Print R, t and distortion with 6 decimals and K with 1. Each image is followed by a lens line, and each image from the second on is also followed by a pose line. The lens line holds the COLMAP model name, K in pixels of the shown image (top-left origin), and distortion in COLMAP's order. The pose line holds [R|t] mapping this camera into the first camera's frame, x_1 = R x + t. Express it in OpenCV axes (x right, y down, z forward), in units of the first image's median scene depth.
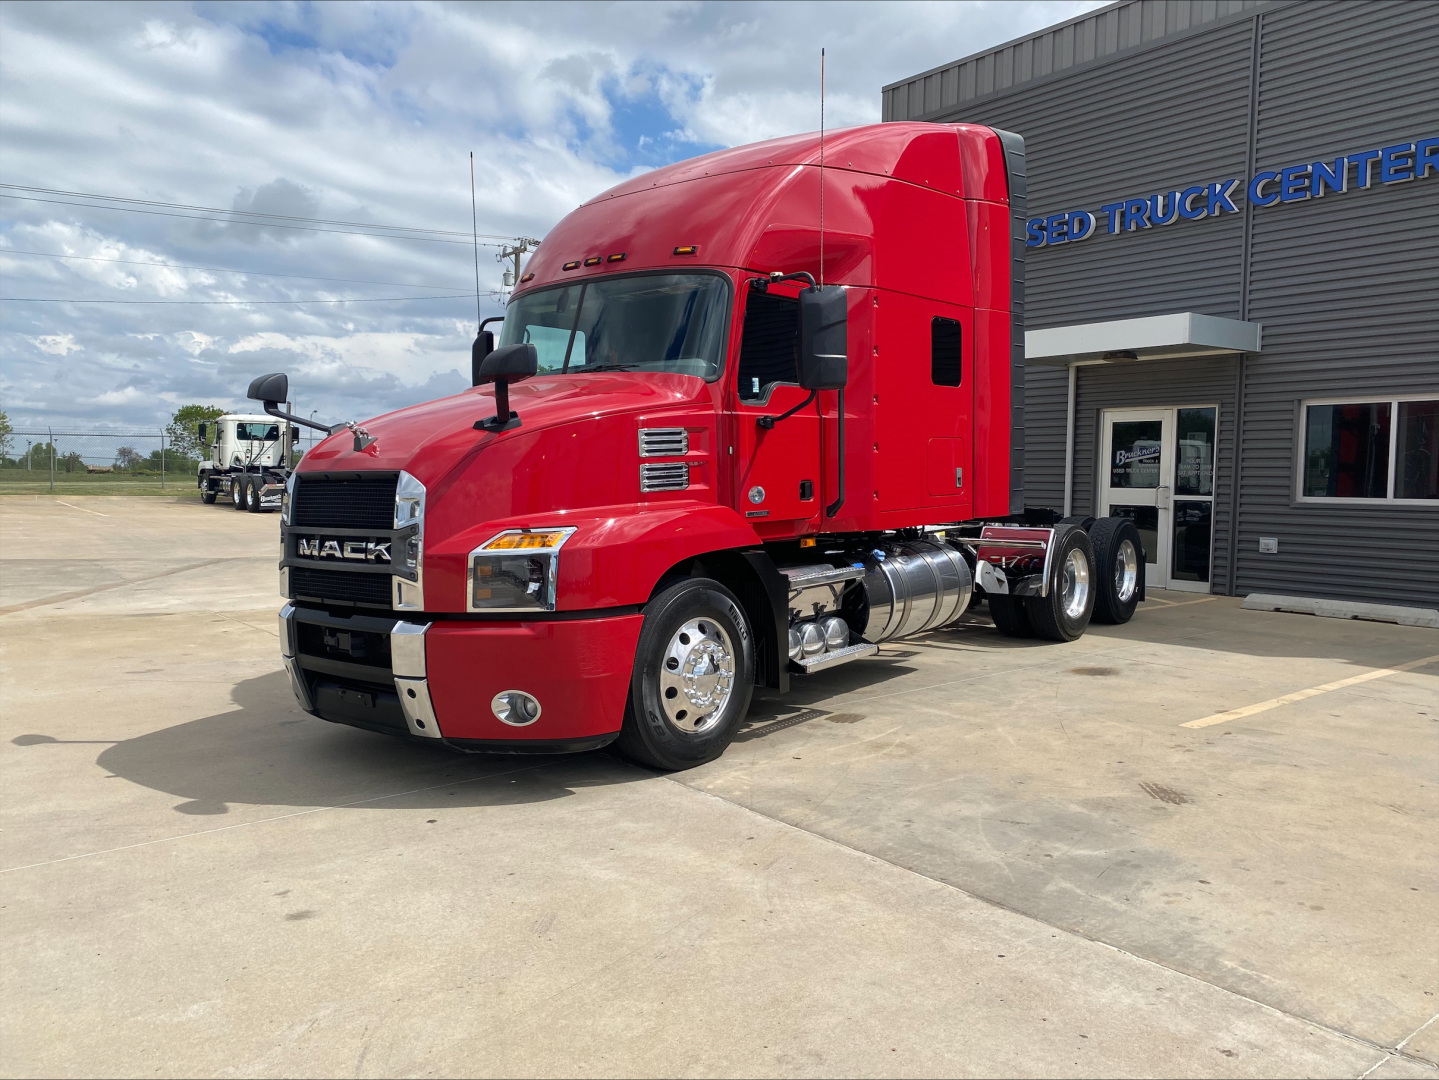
lens RADIAL K [[1096.4, 0, 713.9], [0, 1096.4, 538.3], [0, 0, 1]] dist [0.021959, -0.011297]
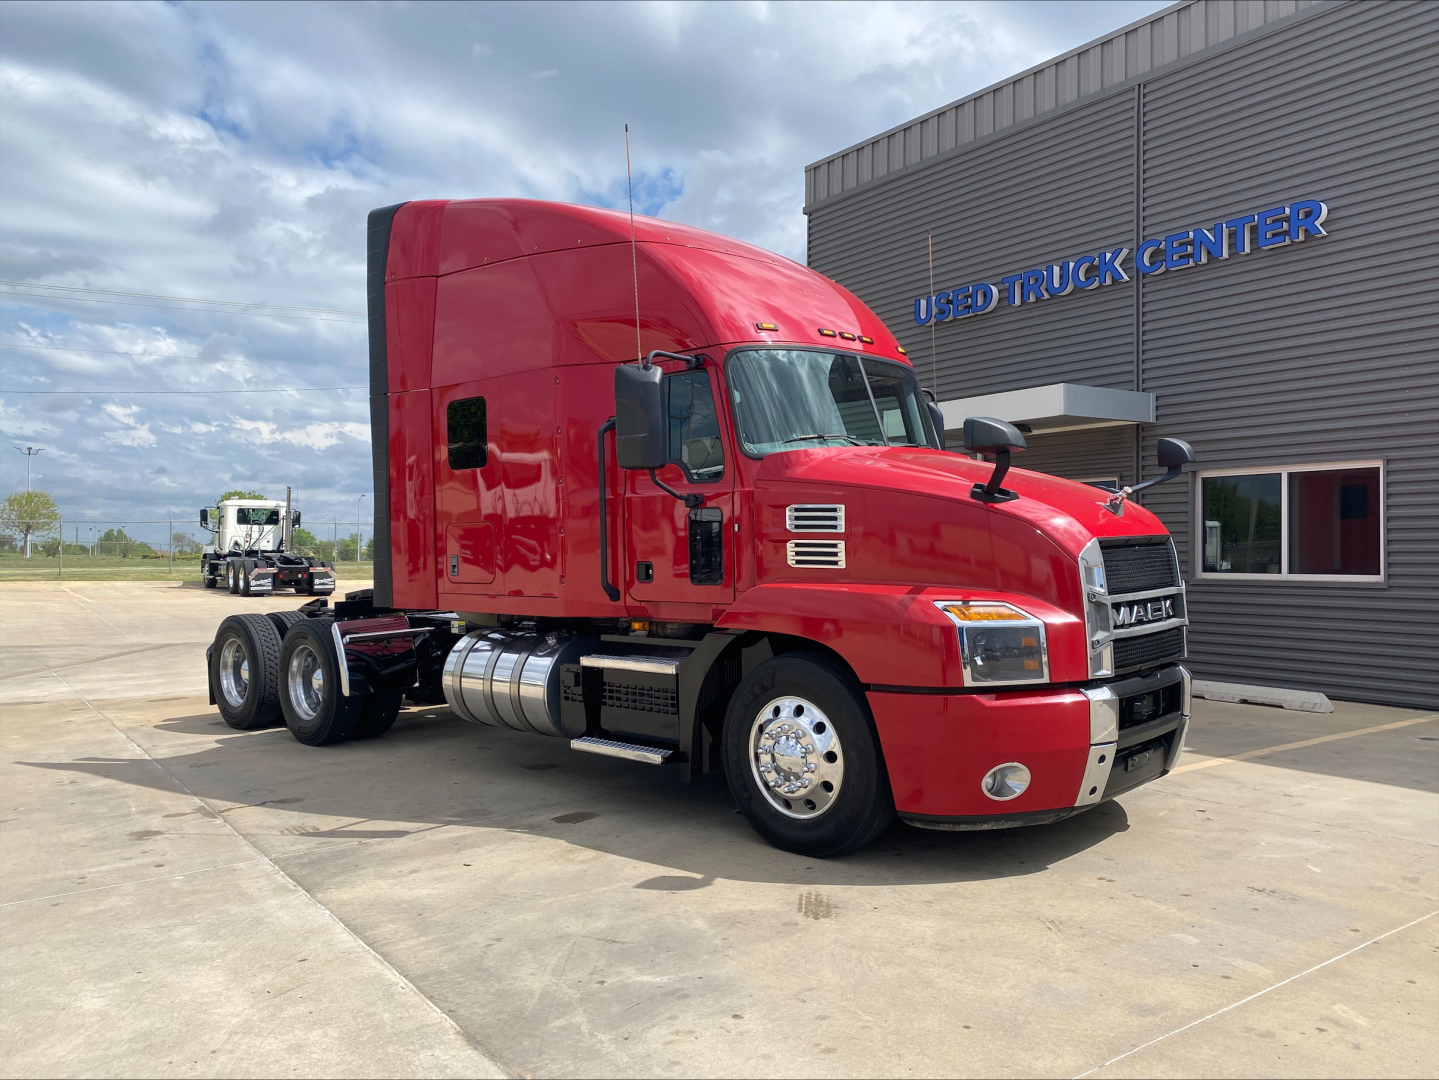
lens RADIAL K [[1096.6, 0, 719.5], [0, 1096.6, 540.0], [0, 0, 1]] dist [0.030013, -0.033682]
pose [[0.998870, -0.011279, -0.046177, 0.227891], [0.008030, 0.997520, -0.069931, -0.003799], [0.046851, 0.069481, 0.996483, 0.044248]]
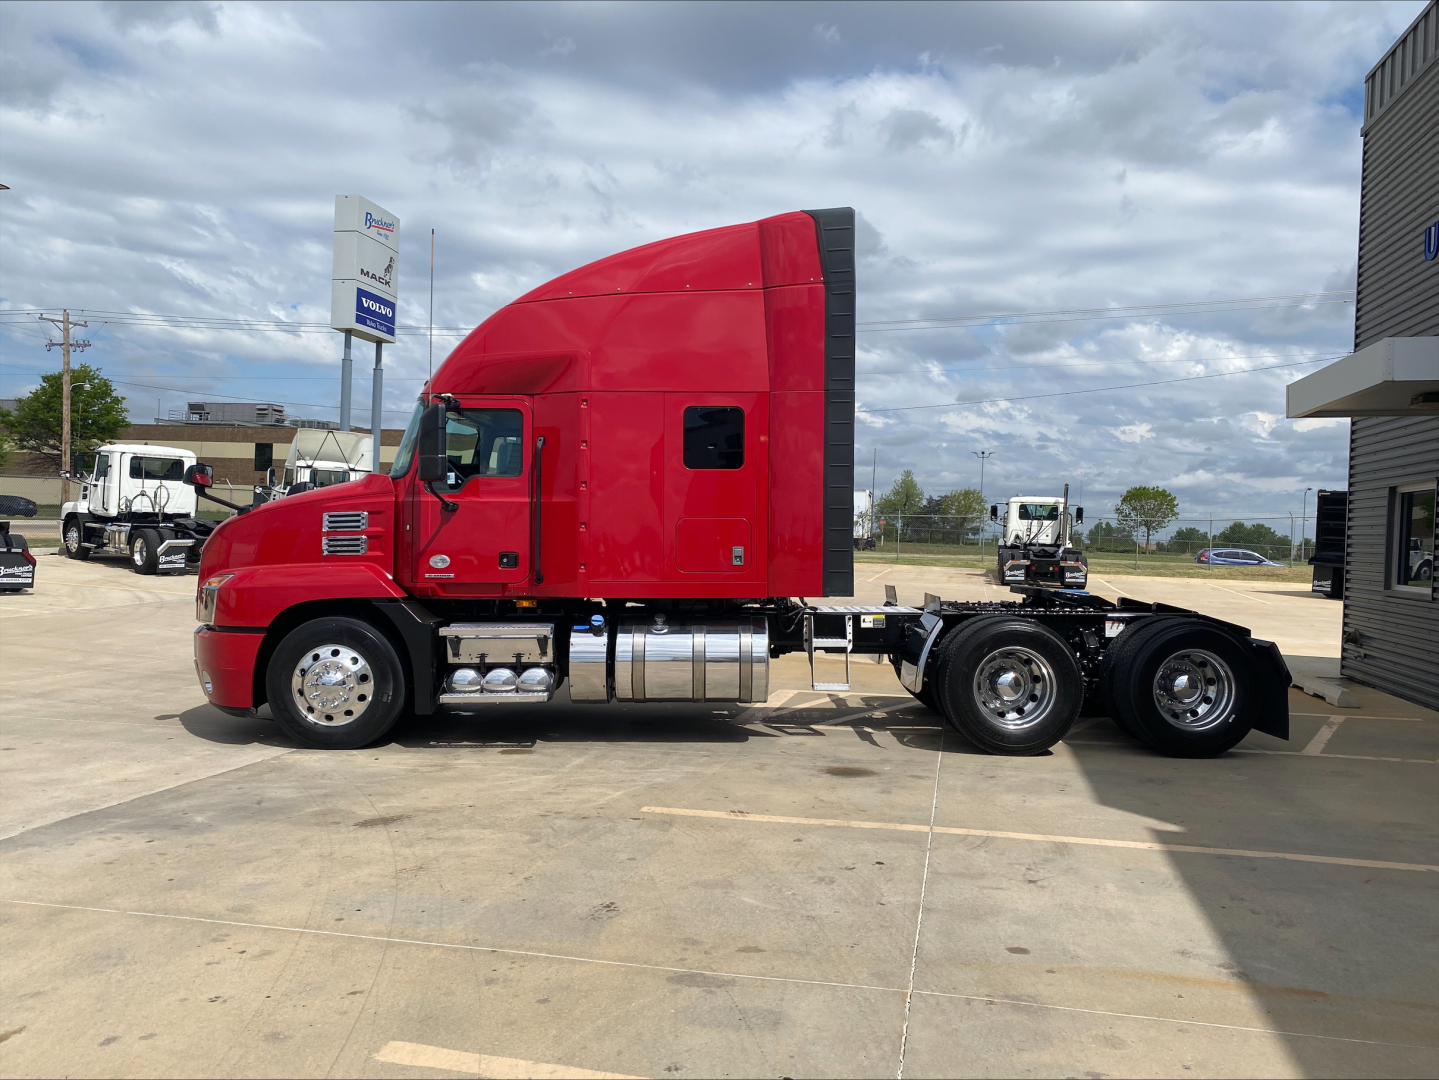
lens RADIAL K [[1096.6, 0, 719.5], [0, 1096.6, 540.0], [0, 0, 1]] dist [0.030013, -0.033682]
pose [[0.627296, 0.012450, -0.778682, 0.935656], [-0.067190, 0.997009, -0.038186, -0.027402], [0.775877, 0.076274, 0.626256, 0.317040]]
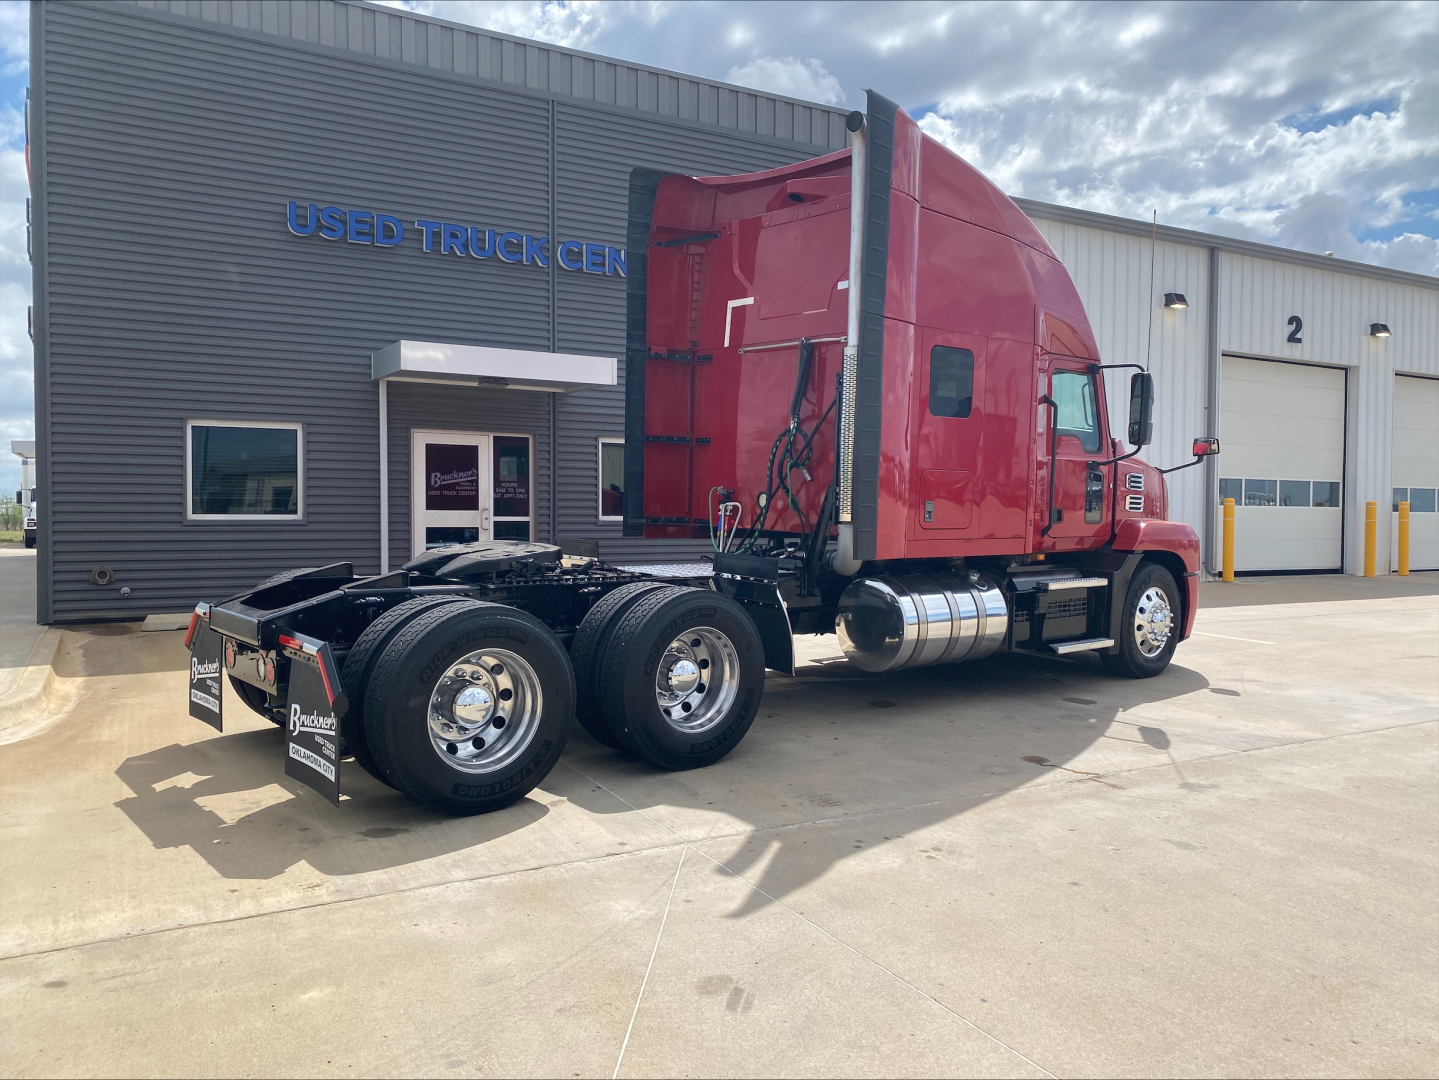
lens RADIAL K [[1097.4, 0, 726.0], [0, 1097.4, 560.5], [0, 0, 1]] dist [0.017956, -0.009909]
pose [[0.161864, -0.056639, 0.985186, -0.911771], [0.048460, 0.997603, 0.049391, -0.058707], [-0.985623, 0.039748, 0.164221, 0.929190]]
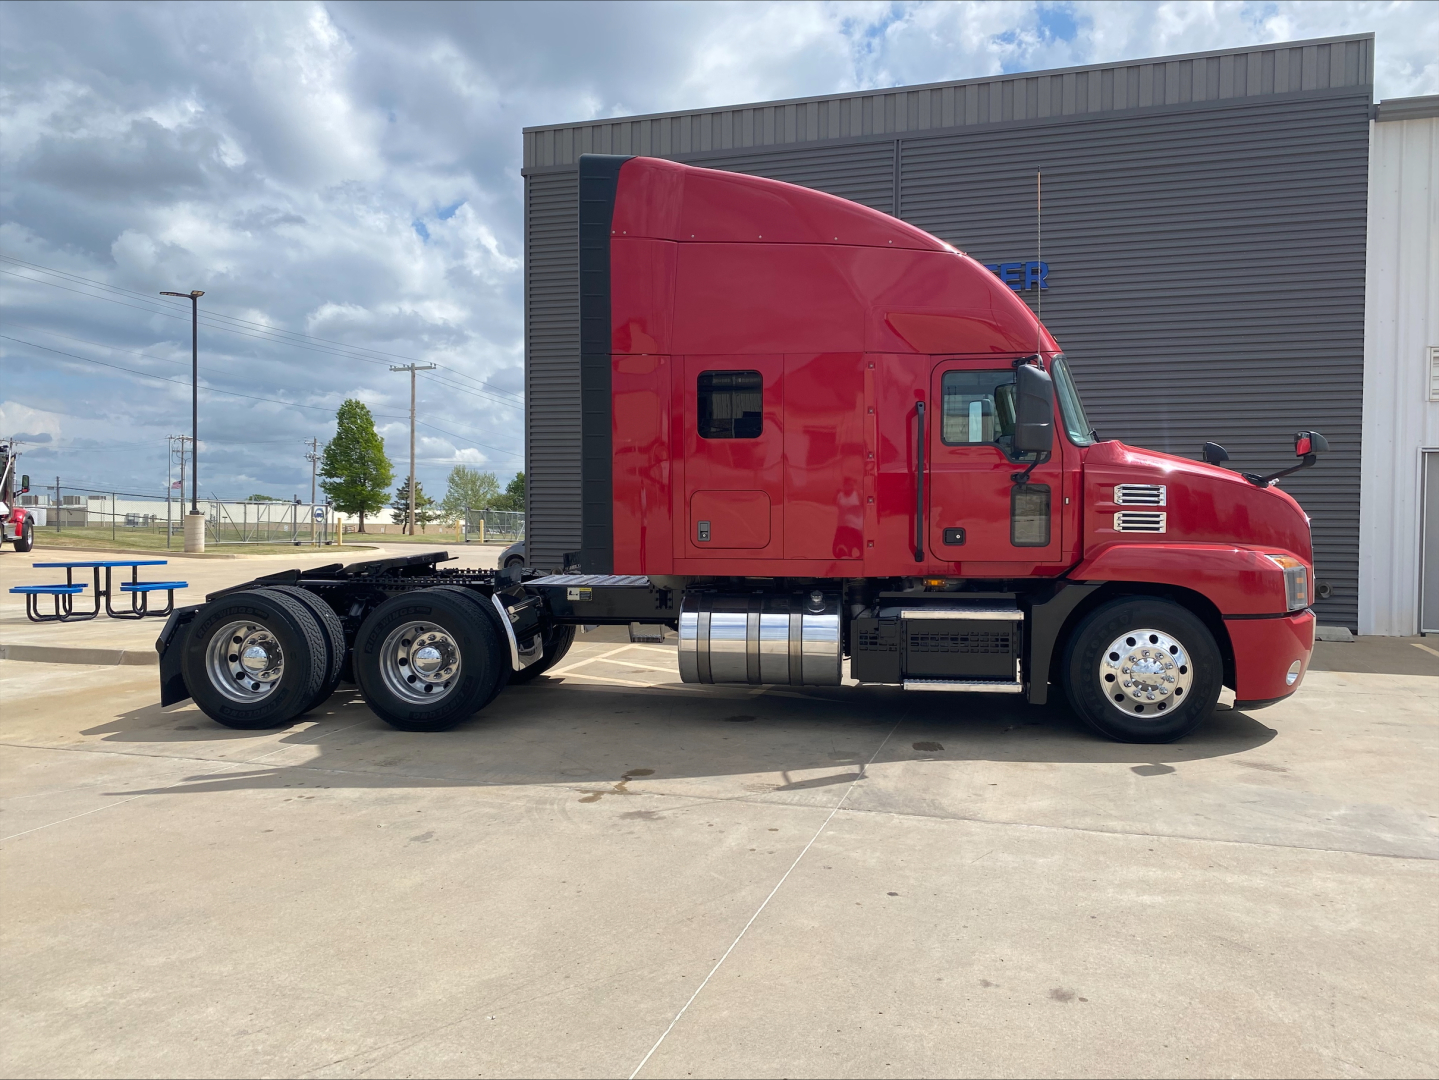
lens RADIAL K [[1097.4, 0, 726.0], [0, 1097.4, 560.5], [0, 0, 1]] dist [0.017956, -0.009909]
pose [[0.825798, -0.026196, 0.563357, -0.513965], [0.034311, 0.999404, -0.003822, -0.018283], [-0.562921, 0.022486, 0.826205, 0.163978]]
